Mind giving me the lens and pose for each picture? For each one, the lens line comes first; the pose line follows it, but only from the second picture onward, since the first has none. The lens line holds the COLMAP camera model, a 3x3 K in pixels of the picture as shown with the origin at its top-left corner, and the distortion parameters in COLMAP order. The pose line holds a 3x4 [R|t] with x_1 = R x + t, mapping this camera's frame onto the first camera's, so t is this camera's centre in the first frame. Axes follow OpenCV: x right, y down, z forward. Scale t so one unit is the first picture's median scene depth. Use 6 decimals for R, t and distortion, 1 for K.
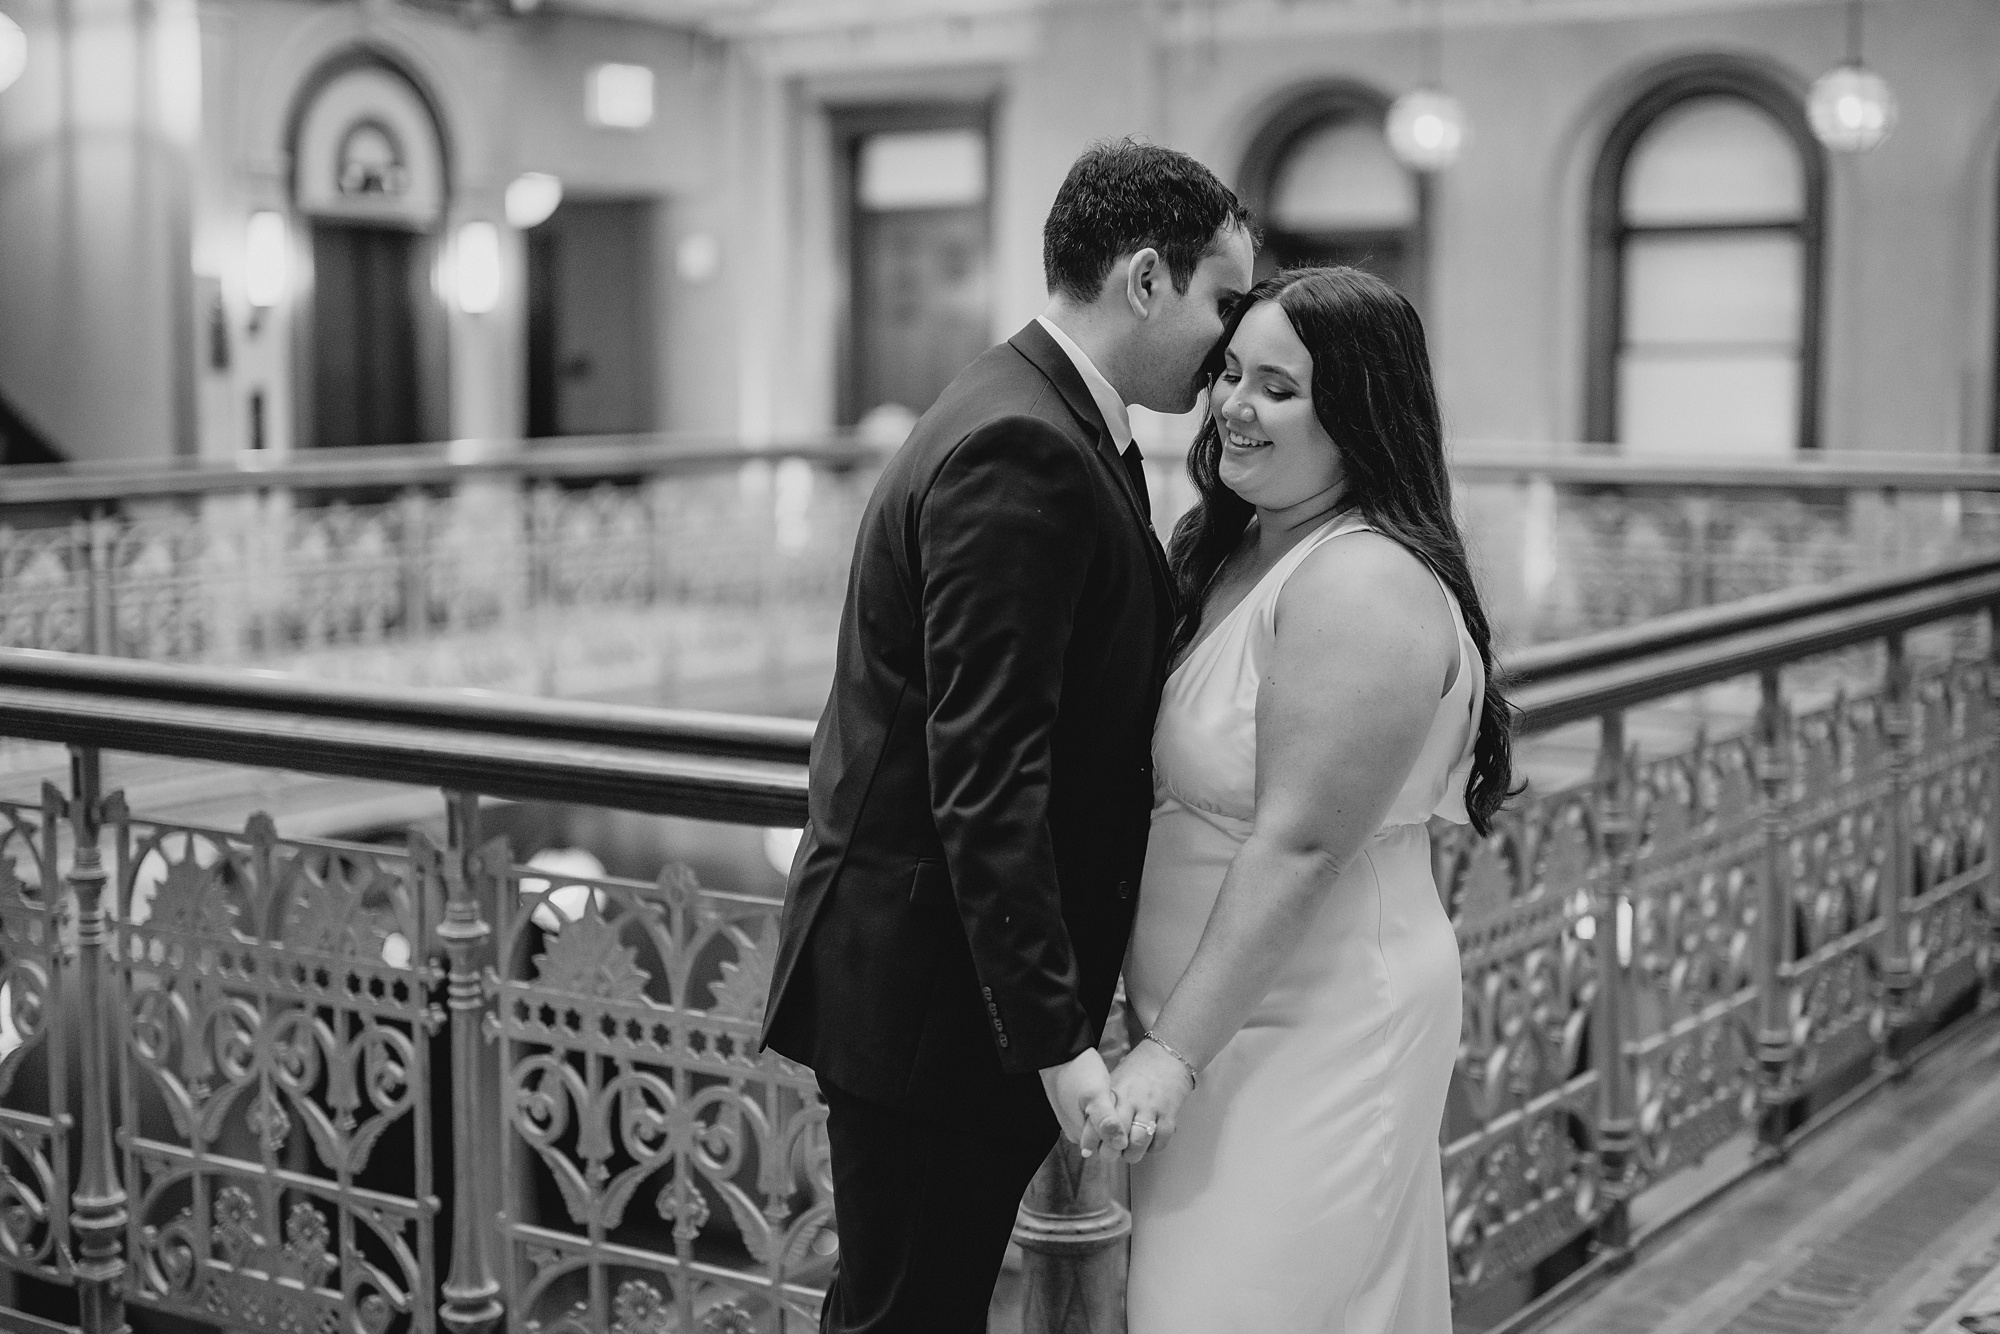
lens RADIAL K [[2805.8, 0, 993.2], [0, 2805.8, 656.4], [0, 0, 1]] dist [-0.001049, 0.000000]
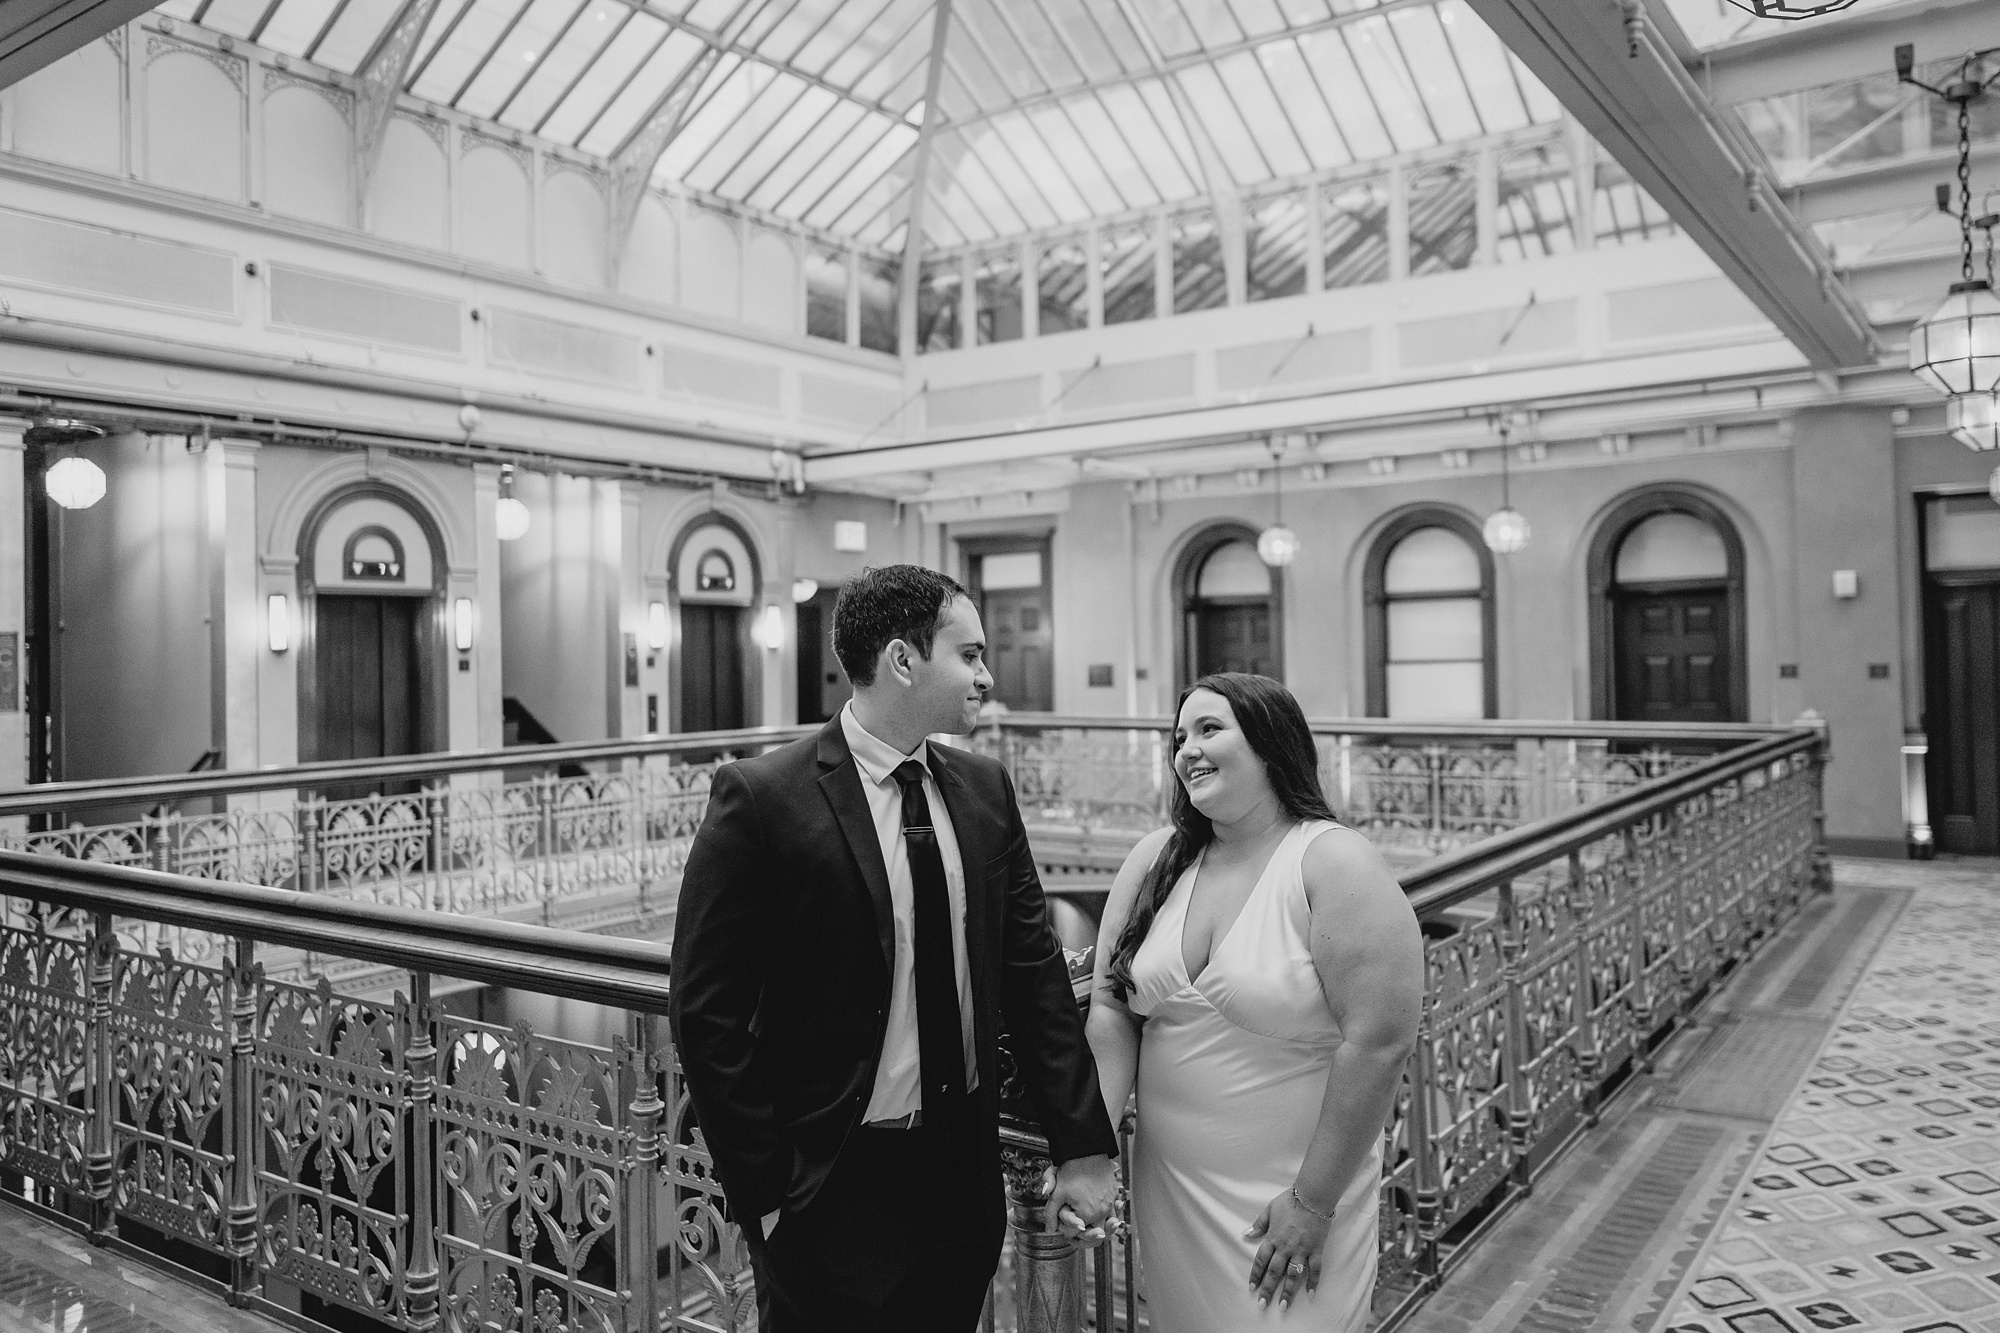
lens RADIAL K [[1500.8, 0, 1039.0], [0, 1500.8, 660.5], [0, 0, 1]] dist [-0.006836, -0.001169]
pose [[0.999827, -0.017027, -0.007472, 0.017173], [0.016087, 0.993611, -0.111708, -0.027900], [0.009326, 0.111569, 0.993713, 0.123819]]
